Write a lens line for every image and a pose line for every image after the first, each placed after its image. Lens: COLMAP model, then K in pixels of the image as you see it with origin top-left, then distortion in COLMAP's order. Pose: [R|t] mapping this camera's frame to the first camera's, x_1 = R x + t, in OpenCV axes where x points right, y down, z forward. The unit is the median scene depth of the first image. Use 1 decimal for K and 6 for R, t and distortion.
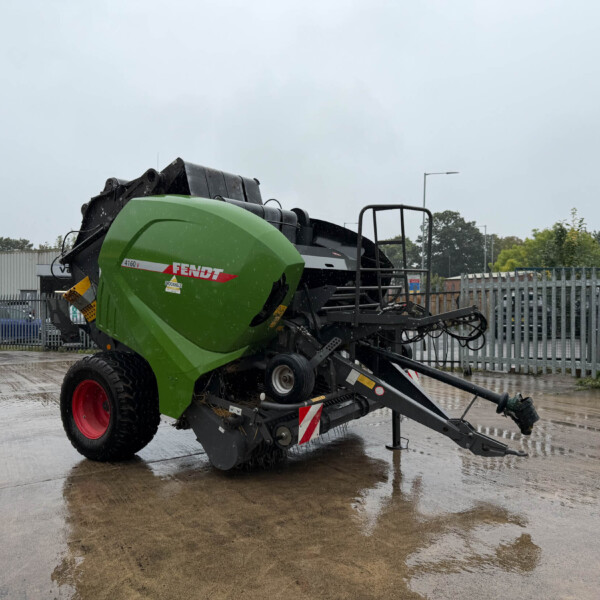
lens RADIAL K [[569.4, 0, 300.3], [0, 569.4, 297.9], [0, 0, 1]] dist [0.109838, -0.195114]
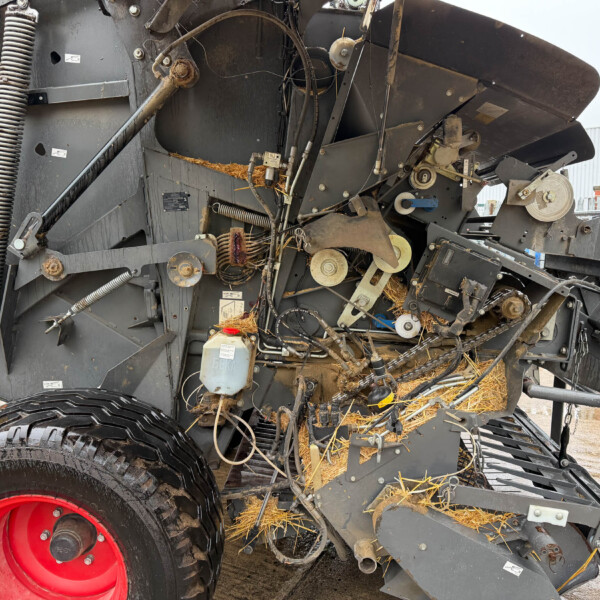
lens RADIAL K [[585.9, 0, 306.7], [0, 585.9, 300.8], [0, 0, 1]] dist [-0.002994, -0.000894]
pose [[0.863615, -0.073648, 0.498743, -0.426831], [0.019612, 0.993431, 0.112738, -0.000131], [-0.503770, -0.087581, 0.859387, 0.711829]]
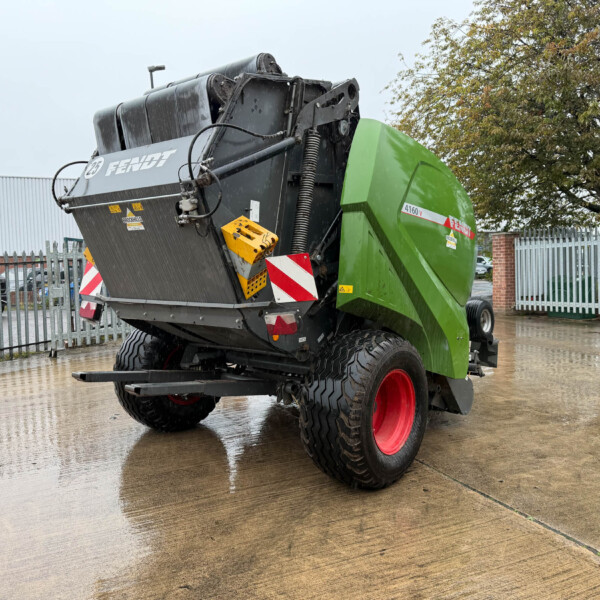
lens RADIAL K [[566.0, 0, 297.8], [0, 566.0, 303.3], [0, 0, 1]] dist [0.112516, -0.187419]
pose [[0.114132, -0.065078, 0.991332, -1.165593], [0.025907, 0.997708, 0.062514, 0.015584], [-0.993128, 0.018547, 0.115557, 1.135298]]
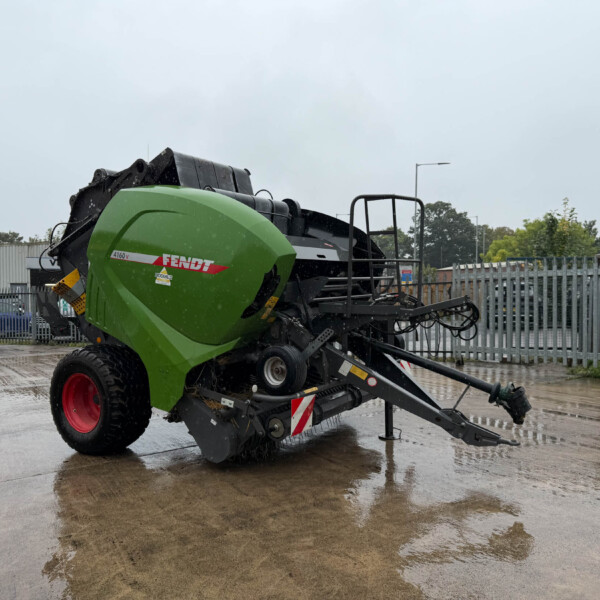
lens RADIAL K [[569.4, 0, 300.3], [0, 569.4, 297.9], [0, 0, 1]] dist [0.109838, -0.195114]
pose [[0.999890, -0.006875, 0.013108, 0.001303], [0.006684, 0.999872, 0.014568, 0.000965], [-0.013206, -0.014478, 0.999808, 0.007410]]
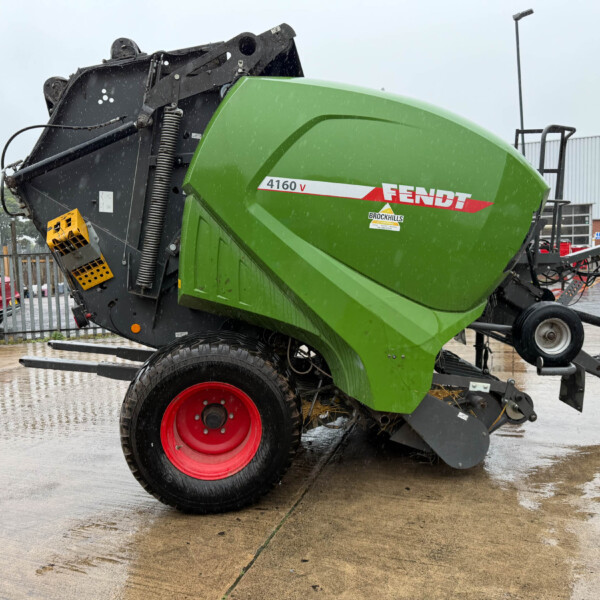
lens RADIAL K [[569.4, 0, 300.3], [0, 569.4, 297.9], [0, 0, 1]] dist [0.109838, -0.195114]
pose [[0.794875, -0.080459, 0.601415, -0.700687], [0.032904, 0.995427, 0.089683, 0.006723], [-0.605880, -0.051498, 0.793887, 0.527554]]
